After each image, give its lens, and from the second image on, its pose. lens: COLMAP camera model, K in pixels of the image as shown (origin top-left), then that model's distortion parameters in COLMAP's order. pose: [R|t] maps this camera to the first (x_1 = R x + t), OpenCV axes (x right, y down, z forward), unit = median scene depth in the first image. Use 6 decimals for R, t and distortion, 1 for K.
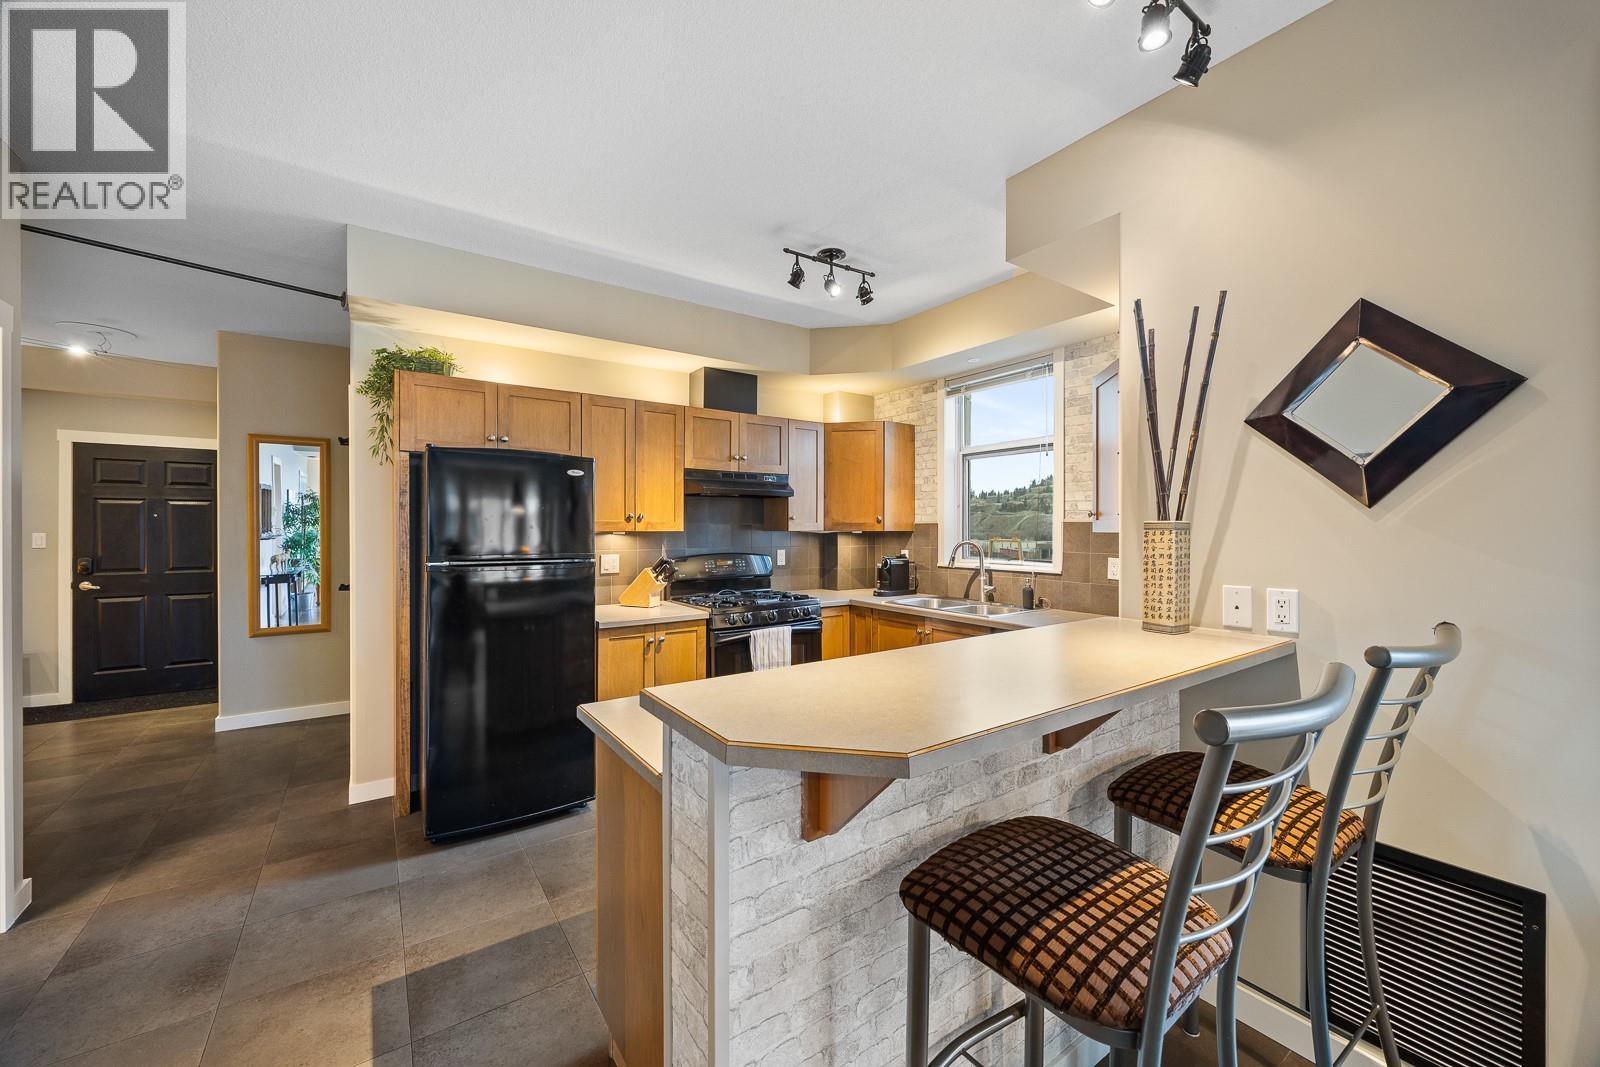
lens RADIAL K [[611.0, 0, 800.0], [0, 611.0, 533.5], [0, 0, 1]] dist [-0.003619, -0.000109]
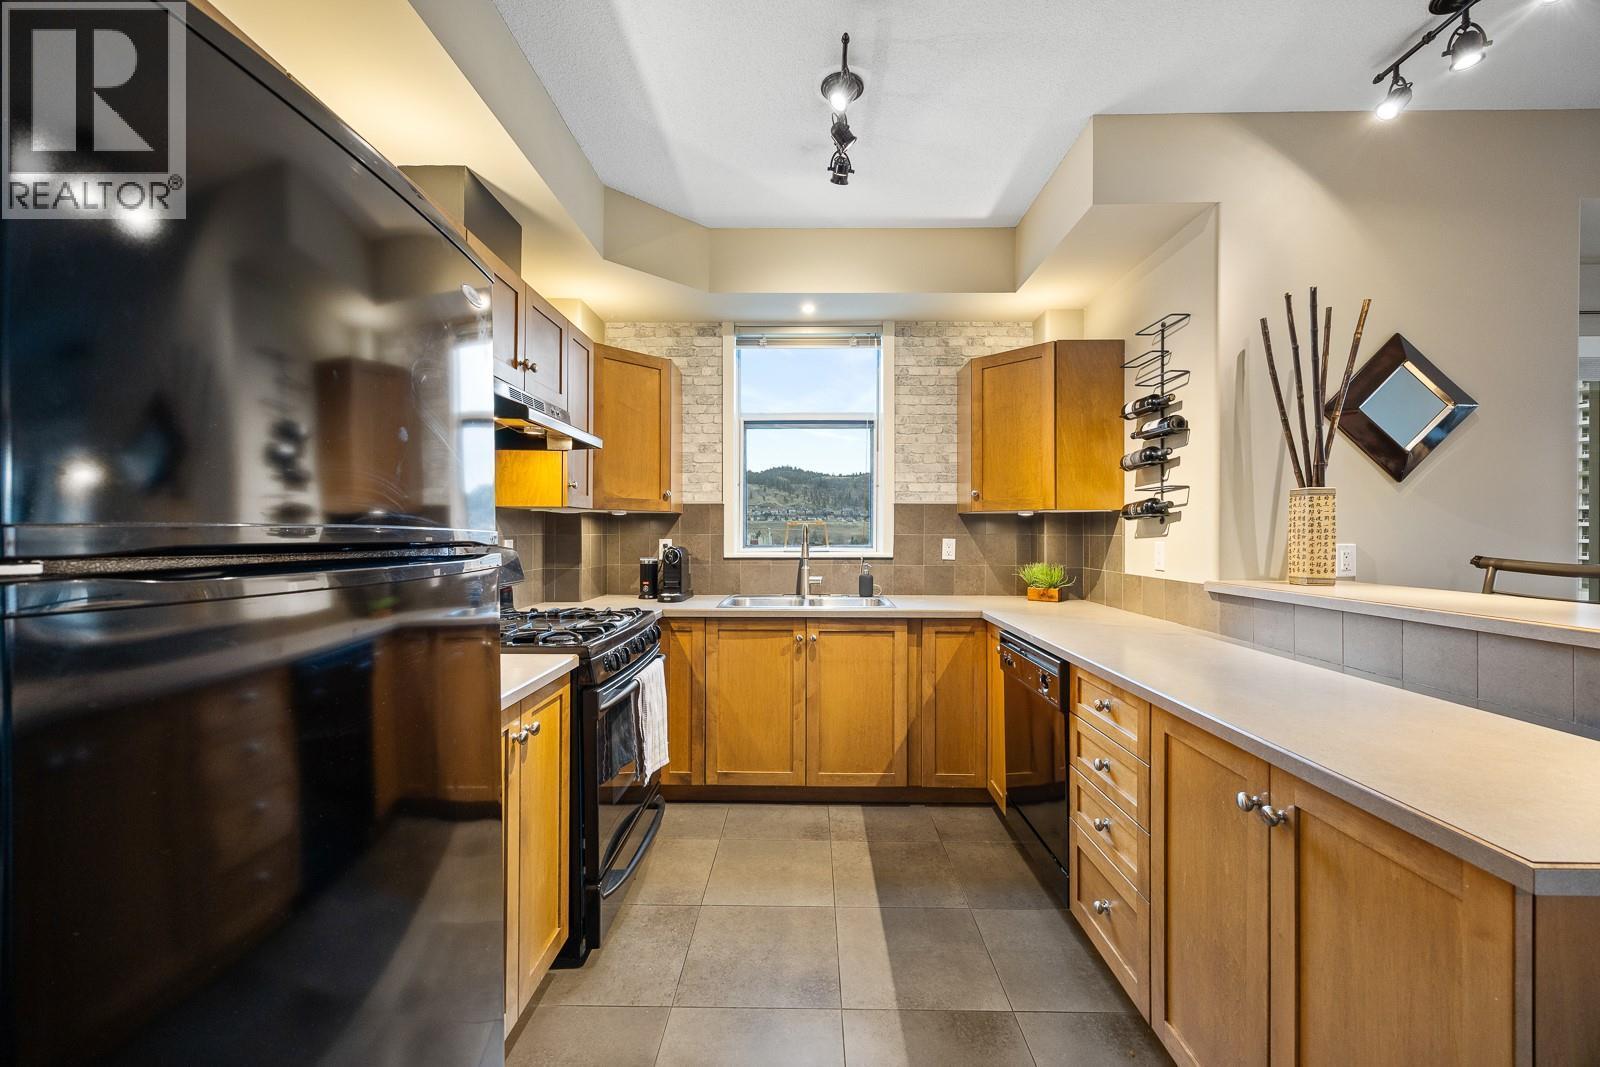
lens RADIAL K [[628.0, 0, 800.0], [0, 628.0, 533.5], [0, 0, 1]] dist [-0.002464, -0.000499]
pose [[0.590122, 0.000372, 0.807314, -0.541298], [0.005882, 0.999971, -0.004761, 0.038425], [-0.807292, 0.007558, 0.590103, 0.643421]]
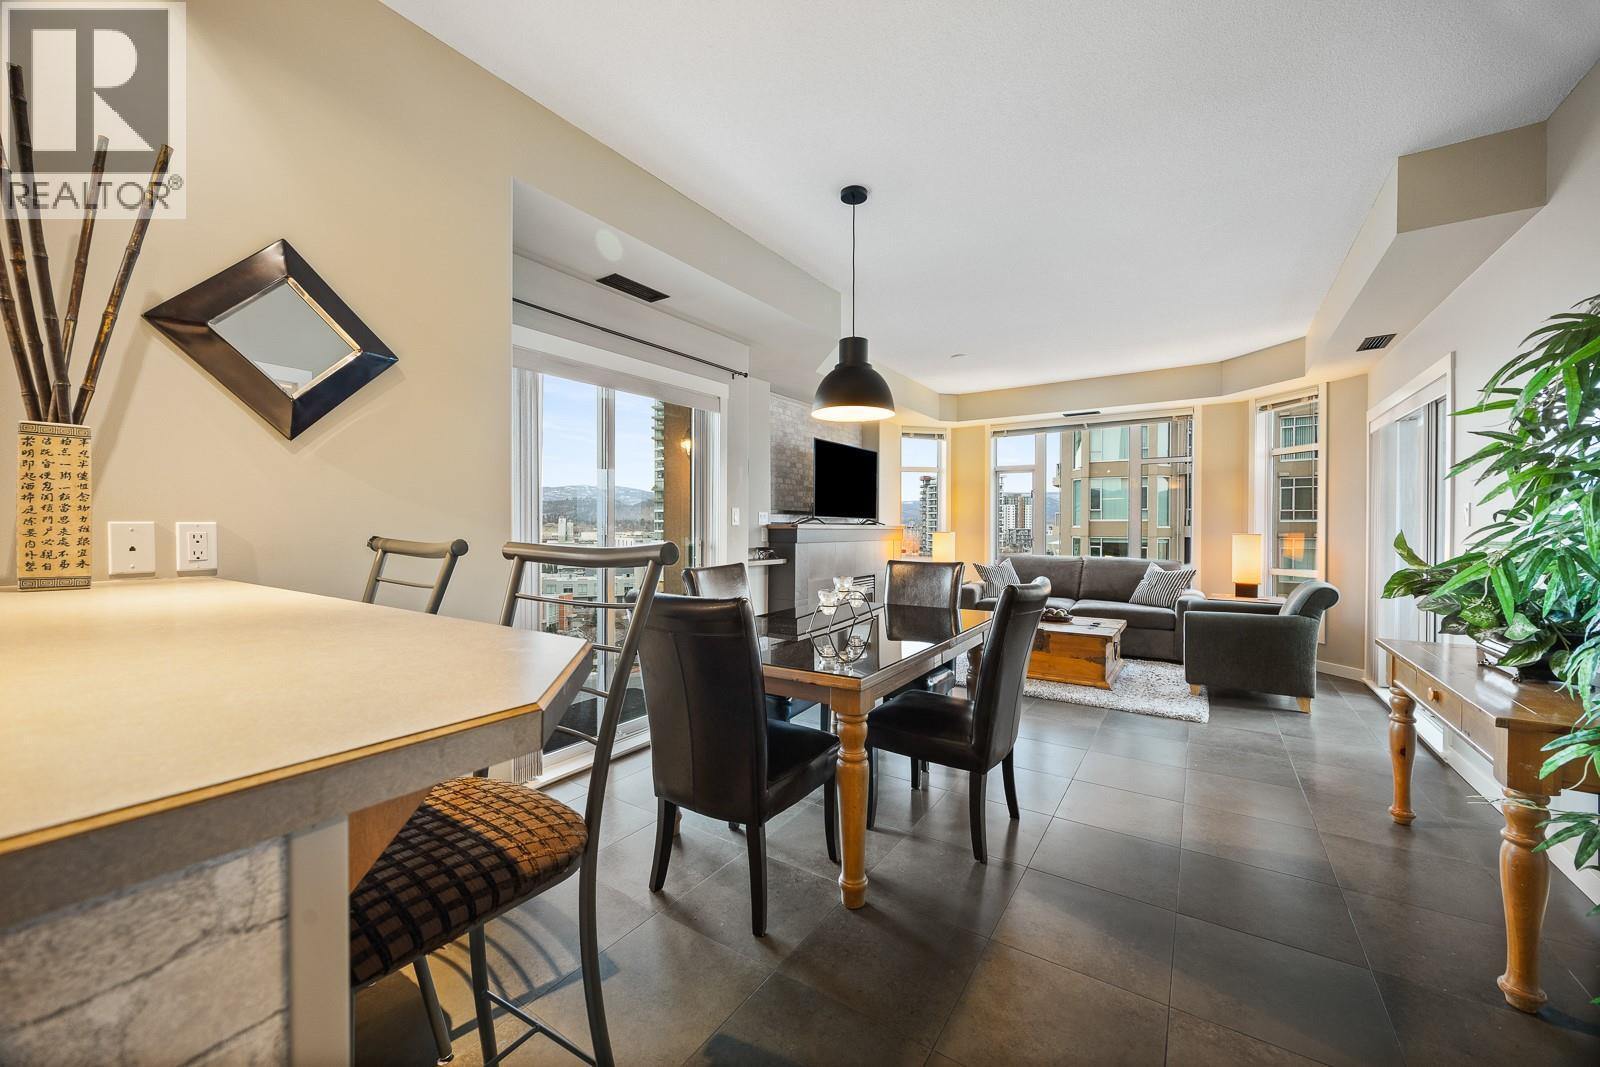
lens RADIAL K [[611.0, 0, 800.0], [0, 611.0, 533.5], [0, 0, 1]] dist [-0.003619, -0.000109]
pose [[-0.365313, -0.010007, 0.930831, -0.193505], [0.005793, 0.999898, 0.013023, 0.056703], [-0.930867, 0.010150, -0.365218, 0.285300]]
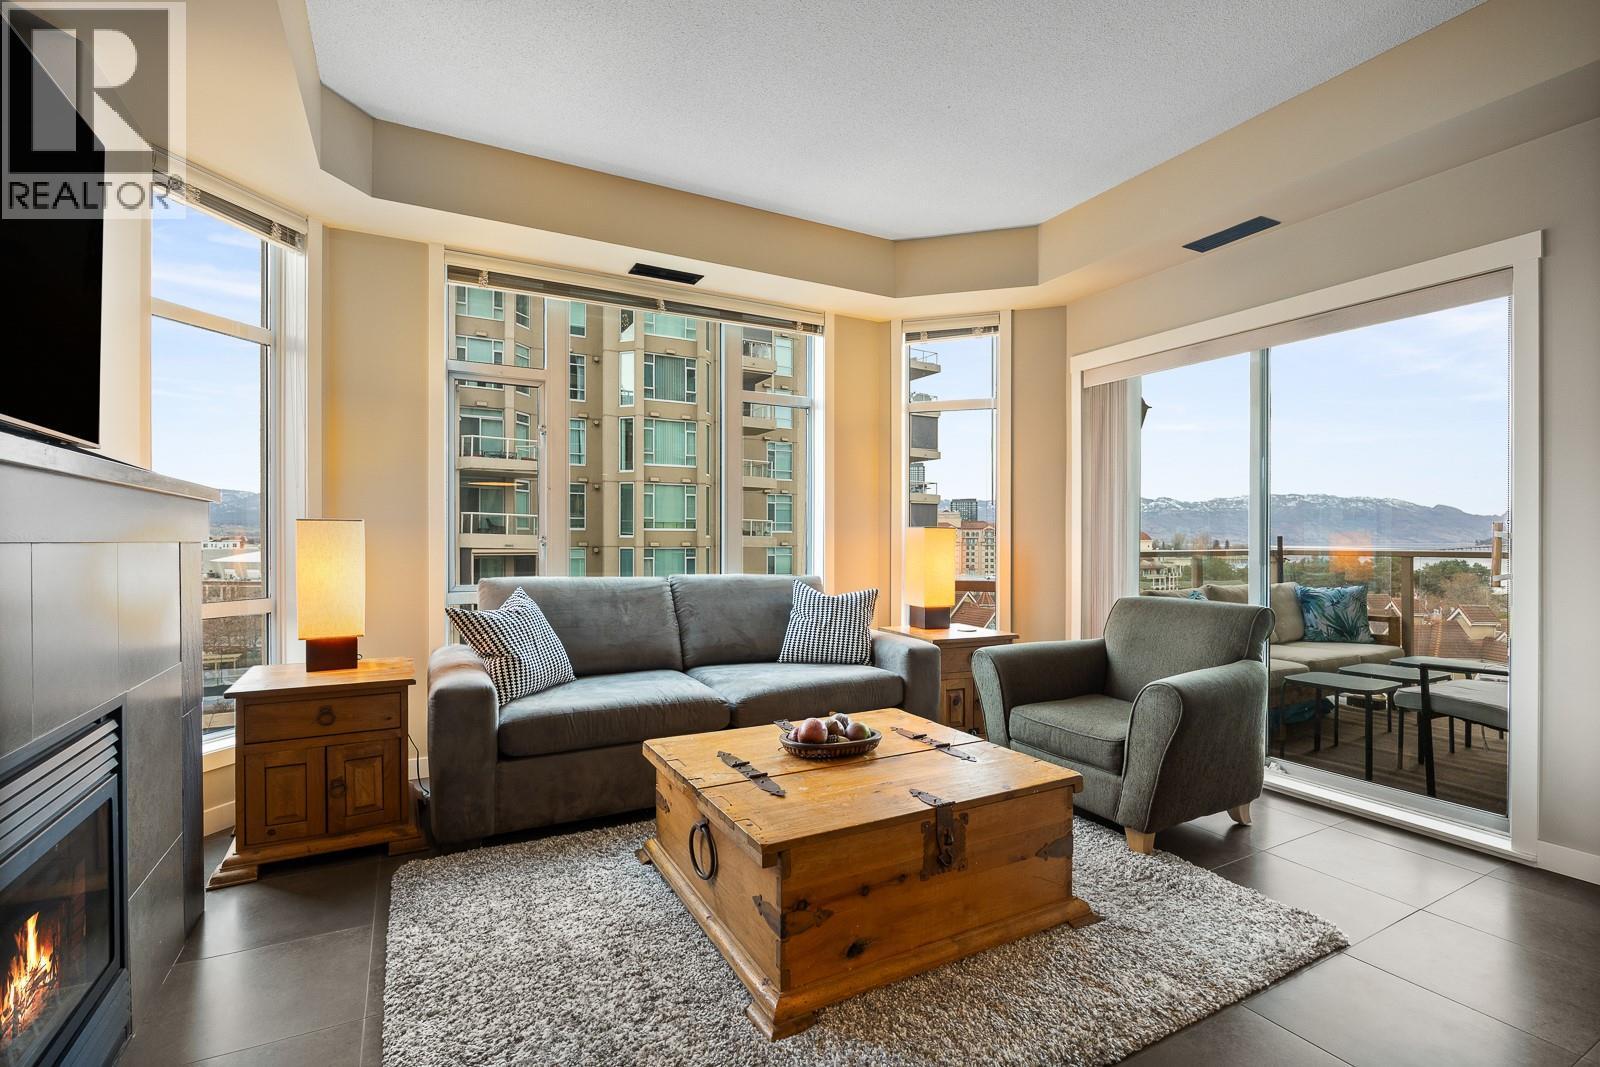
lens RADIAL K [[722.9, 0, 800.0], [0, 722.9, 533.5], [0, 0, 1]] dist [-0.001777, -0.000089]
pose [[-0.993159, -0.001432, 0.116758, 1.117532], [-0.001216, 0.999997, 0.001917, 0.101982], [-0.116761, 0.001761, -0.993159, -0.262971]]
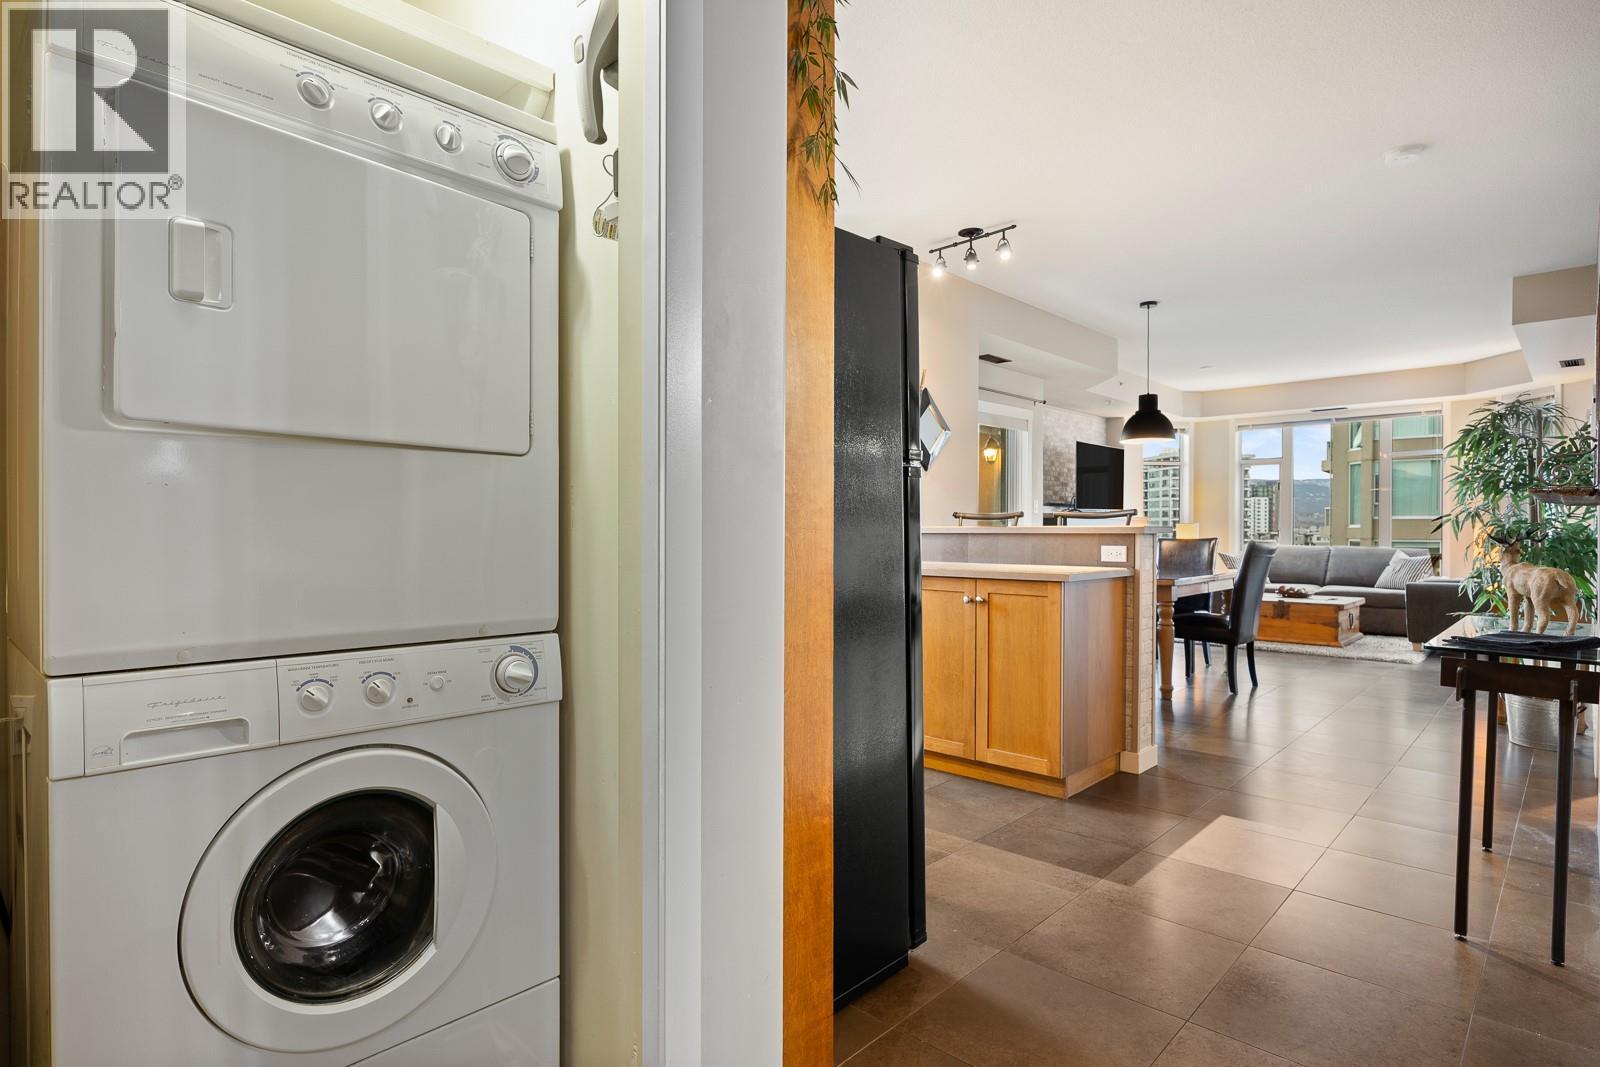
lens RADIAL K [[845.5, 0, 800.0], [0, 845.5, 533.5], [0, 0, 1]] dist [-0.004399, -0.000612]
pose [[-0.204260, -0.004294, 0.978907, -1.228851], [0.005610, 0.999969, 0.005557, 0.098520], [-0.978901, 0.006627, -0.204230, 1.142524]]
